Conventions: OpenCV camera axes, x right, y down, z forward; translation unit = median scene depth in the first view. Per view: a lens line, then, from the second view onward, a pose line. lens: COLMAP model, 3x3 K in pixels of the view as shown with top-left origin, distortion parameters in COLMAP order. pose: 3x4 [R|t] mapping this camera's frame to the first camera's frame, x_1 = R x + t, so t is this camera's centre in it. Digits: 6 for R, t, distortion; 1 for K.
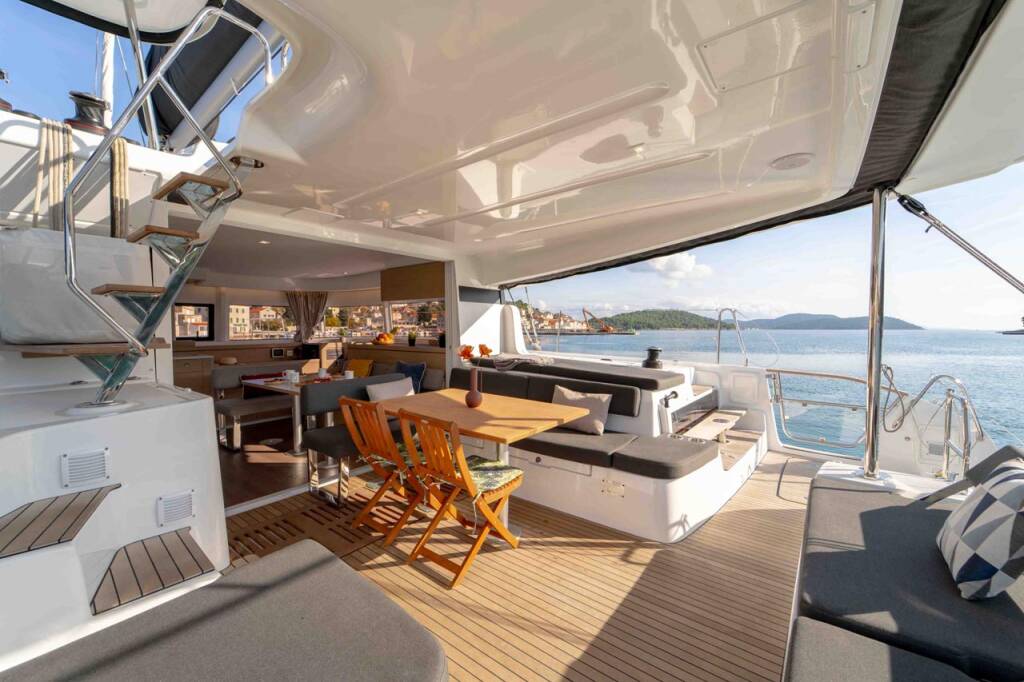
lens RADIAL K [[403.2, 0, 515.4], [0, 403.2, 334.9], [0, 0, 1]] dist [-0.002848, -0.000341]
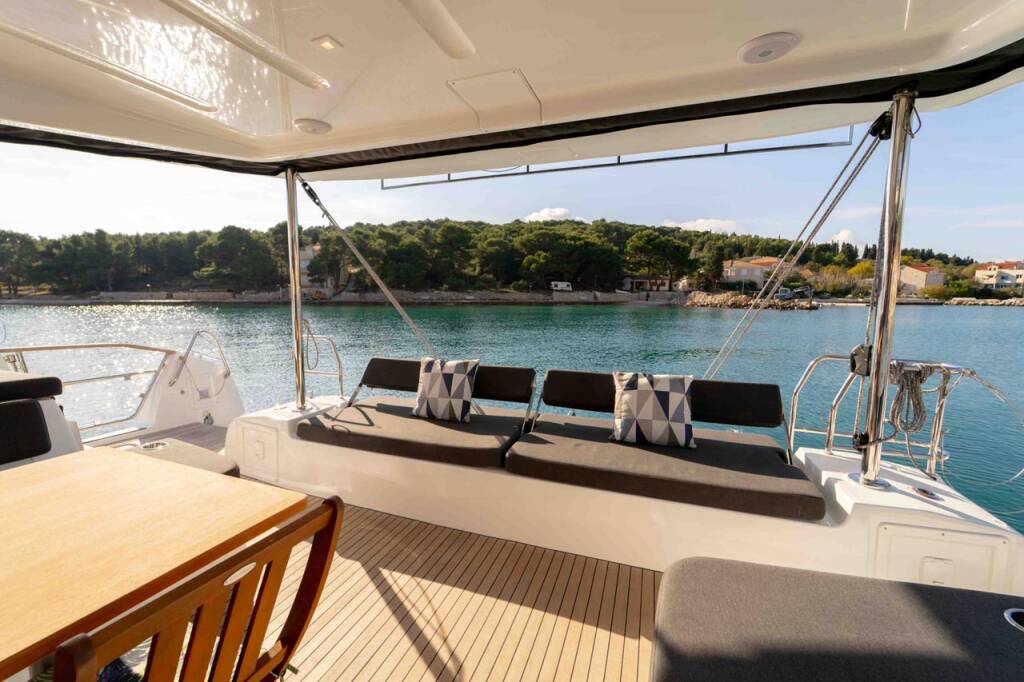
lens RADIAL K [[403.2, 0, 515.4], [0, 403.2, 334.9], [0, 0, 1]] dist [-0.002848, -0.000341]
pose [[-0.314247, -0.097459, 0.944325, -0.227612], [0.004934, 0.994535, 0.104283, -0.000668], [-0.949328, 0.037430, -0.312049, 0.379350]]
